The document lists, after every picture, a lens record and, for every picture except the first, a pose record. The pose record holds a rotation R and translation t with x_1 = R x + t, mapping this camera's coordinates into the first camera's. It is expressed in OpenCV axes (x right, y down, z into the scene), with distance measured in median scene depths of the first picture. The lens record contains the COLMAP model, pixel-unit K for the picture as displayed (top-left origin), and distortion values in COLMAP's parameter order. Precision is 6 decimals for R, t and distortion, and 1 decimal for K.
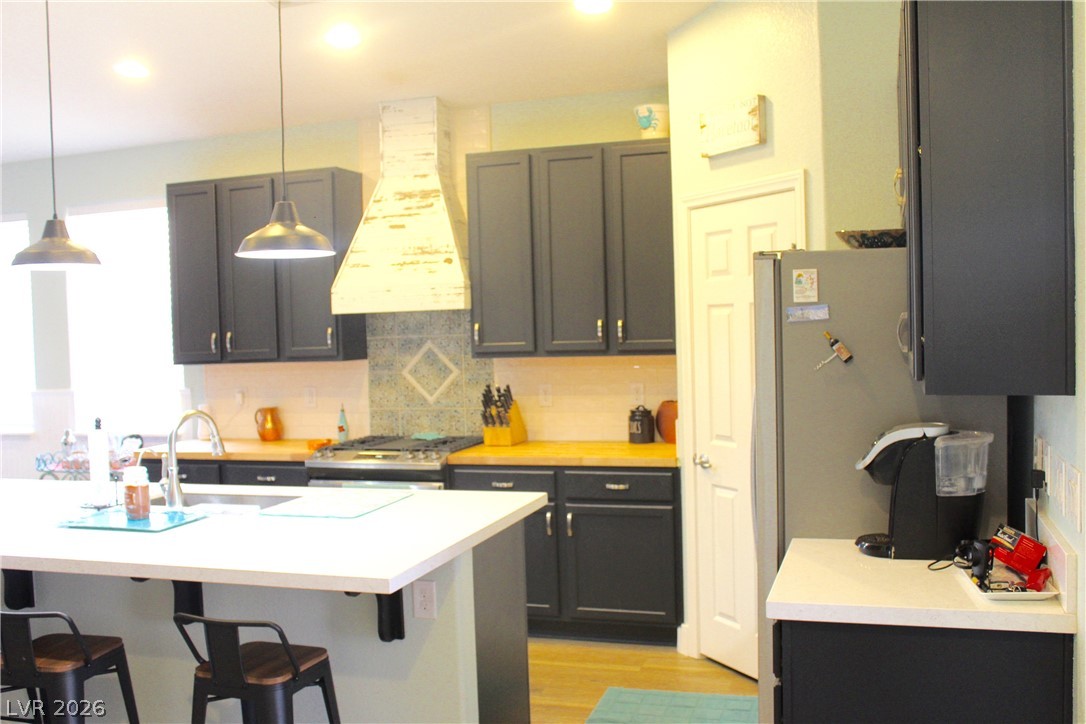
lens RADIAL K [[1040.9, 0, 541.0], [0, 1040.9, 339.2], [0, 0, 1]] dist [-0.078406, 0.000000]
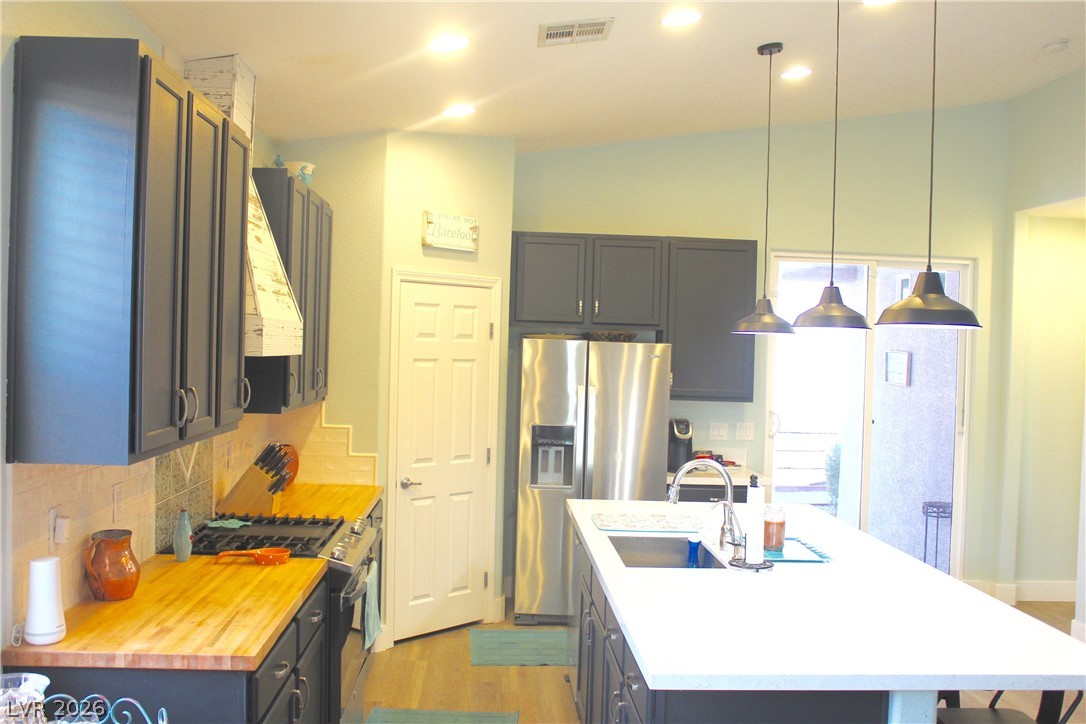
lens RADIAL K [[1040.9, 0, 542.2], [0, 1040.9, 349.9], [0, 0, 1]] dist [-0.078406, 0.000000]
pose [[-0.367600, 0.013306, 0.929889, -0.929760], [-0.005167, 0.999853, -0.016350, -0.020309], [-0.929970, -0.010816, -0.367477, 1.131350]]
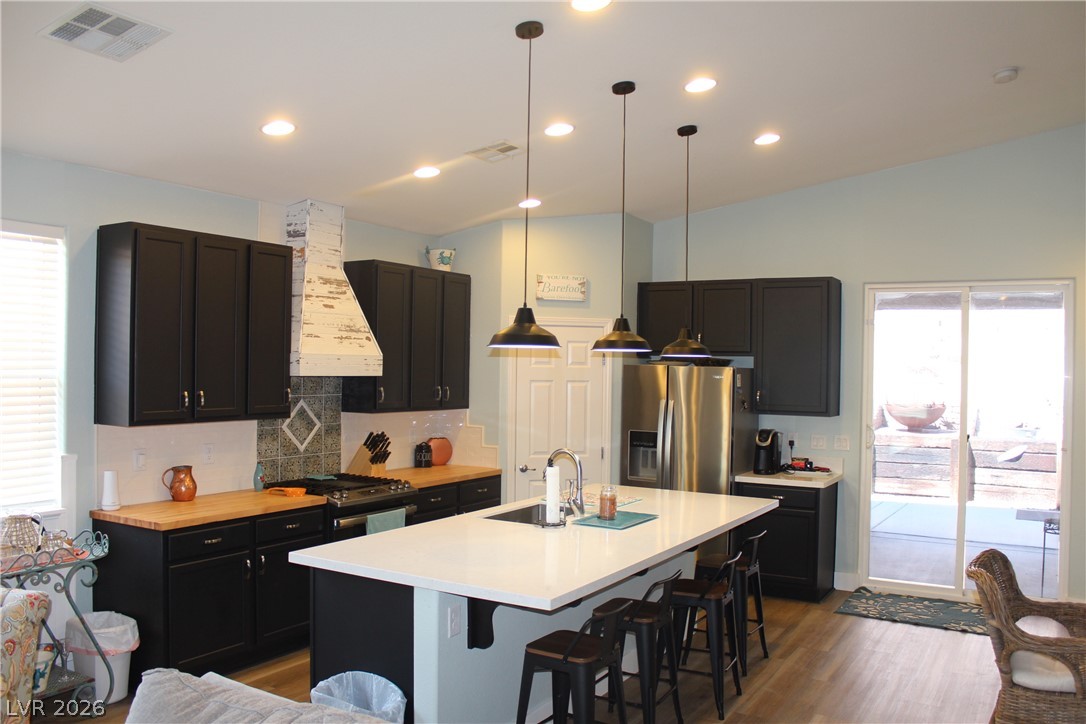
lens RADIAL K [[900.5, 0, 540.4], [0, 900.5, 367.0], [0, 0, 1]] dist [-0.179780, 0.139089]
pose [[0.213698, 0.031616, 0.976388, -1.155719], [-0.007054, 0.999500, -0.030820, -0.006839], [-0.976874, -0.000301, 0.213814, 0.556667]]
